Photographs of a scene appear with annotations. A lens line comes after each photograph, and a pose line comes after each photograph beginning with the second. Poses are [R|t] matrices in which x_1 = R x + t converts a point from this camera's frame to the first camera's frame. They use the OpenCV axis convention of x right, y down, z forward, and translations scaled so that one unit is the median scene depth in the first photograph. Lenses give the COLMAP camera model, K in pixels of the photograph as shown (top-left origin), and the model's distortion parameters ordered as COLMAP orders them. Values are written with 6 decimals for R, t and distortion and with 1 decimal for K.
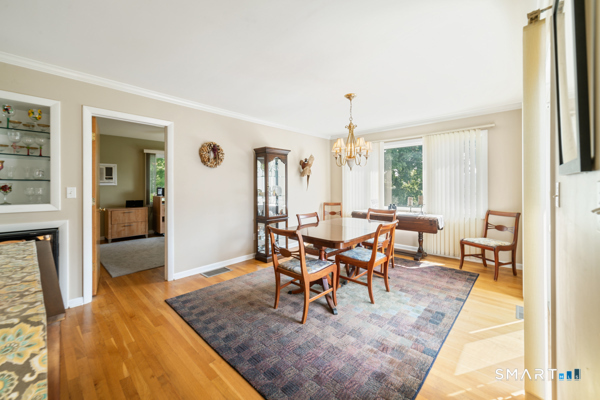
lens RADIAL K [[235.5, 0, 295.5], [0, 235.5, 185.7], [0, 0, 1]] dist [-0.000910, 0.000223]
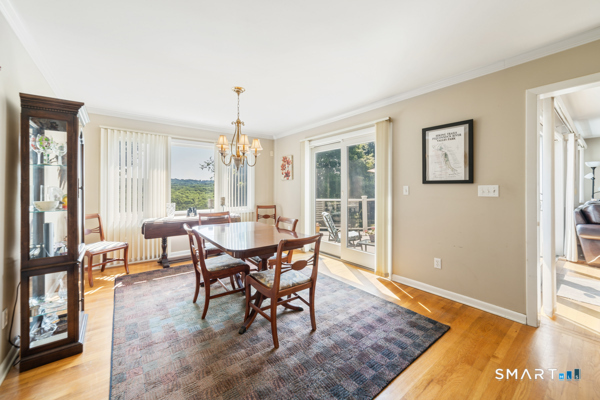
lens RADIAL K [[235.5, 0, 303.2], [0, 235.5, 187.9], [0, 0, 1]] dist [-0.000910, 0.000223]
pose [[0.156495, 0.001598, 0.987677, -0.737958], [0.002821, 0.999994, -0.002065, 0.005800], [-0.987675, 0.003110, 0.156489, 0.711731]]
